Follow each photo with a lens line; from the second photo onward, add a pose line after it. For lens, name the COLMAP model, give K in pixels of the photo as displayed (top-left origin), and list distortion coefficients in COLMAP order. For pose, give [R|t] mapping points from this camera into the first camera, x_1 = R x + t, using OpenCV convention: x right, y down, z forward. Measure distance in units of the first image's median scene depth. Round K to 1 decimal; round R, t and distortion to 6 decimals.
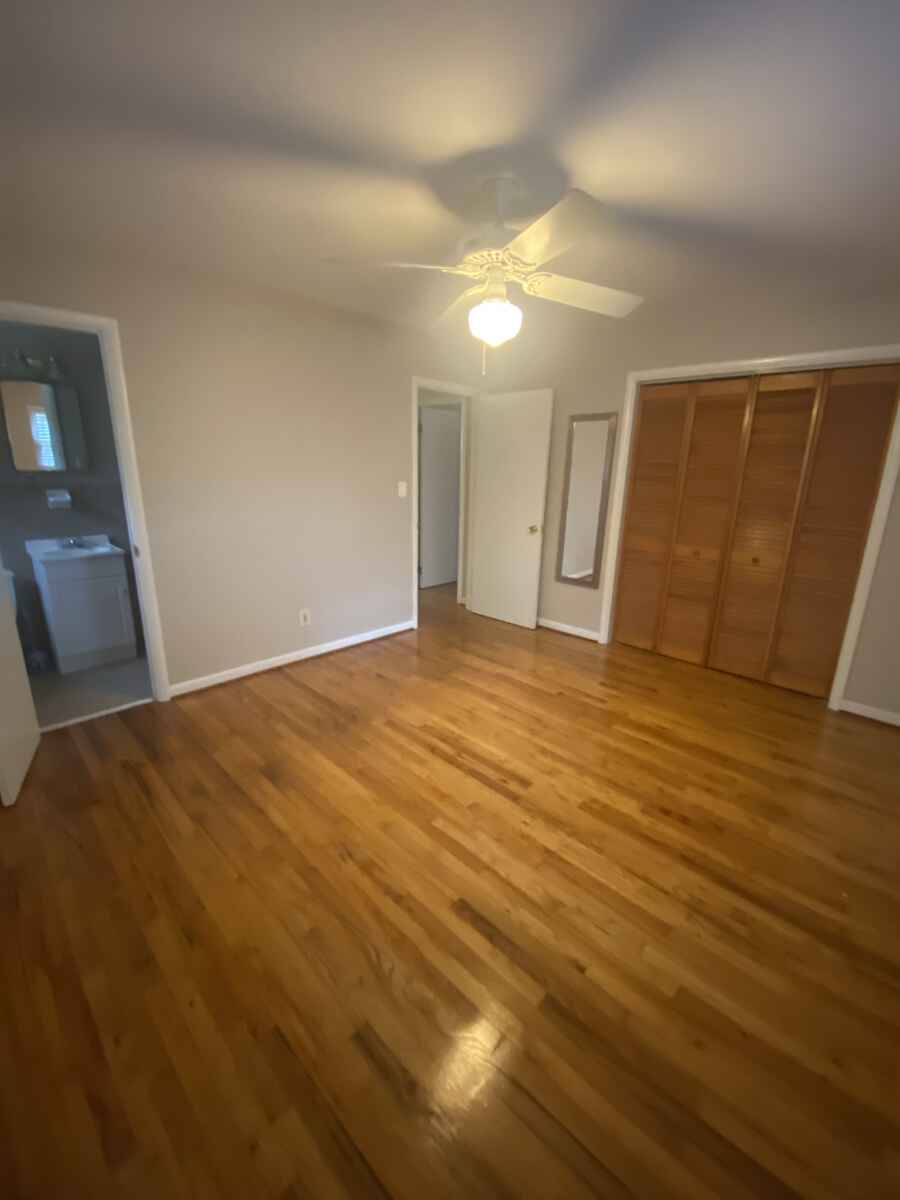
lens RADIAL K [[487.5, 0, 452.8], [0, 487.5, 597.1], [0, 0, 1]] dist [0.050445, -0.036981]
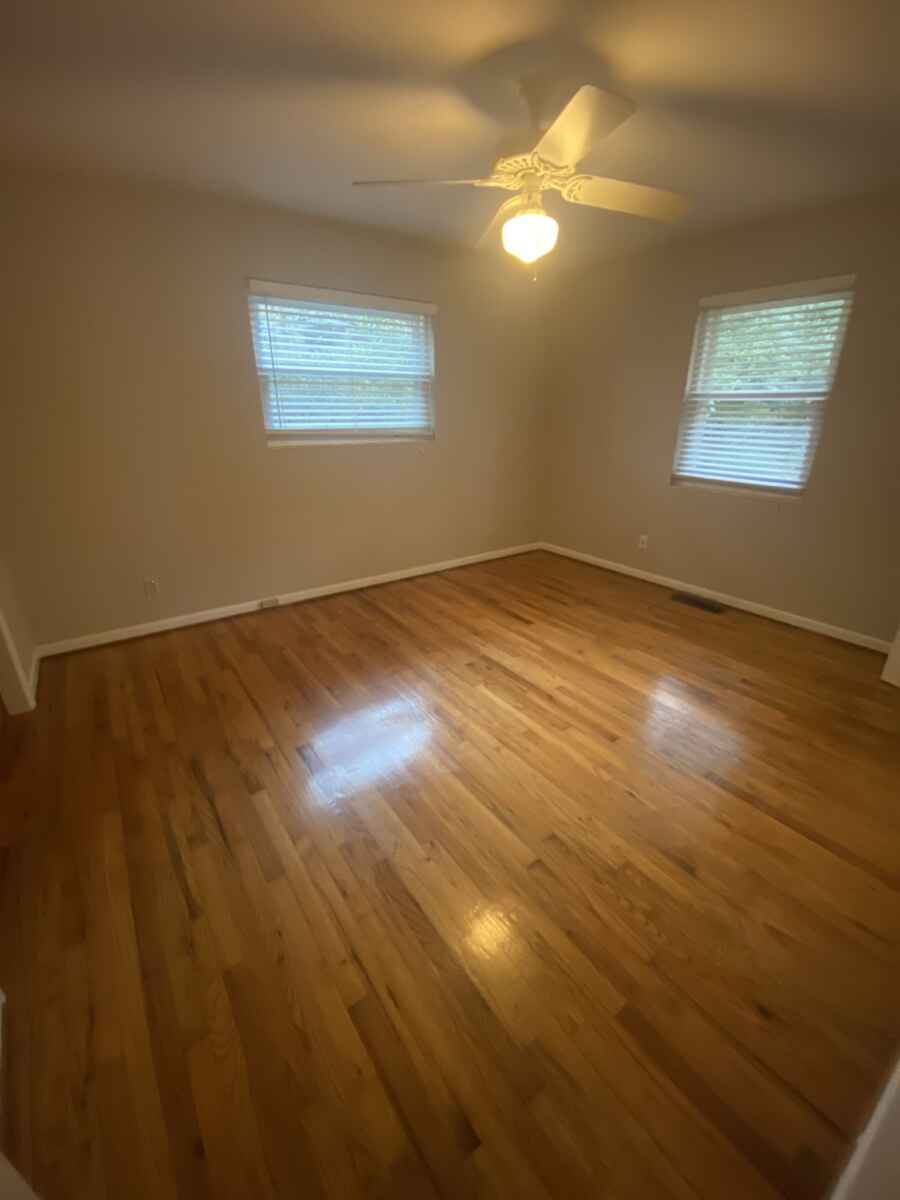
lens RADIAL K [[487.5, 0, 452.8], [0, 487.5, 597.1], [0, 0, 1]] dist [0.050445, -0.036981]
pose [[-0.982529, -0.086630, 0.164719, 0.008483], [0.027696, 0.807148, 0.589699, -0.519374], [-0.184039, 0.583958, -0.790647, 2.043389]]
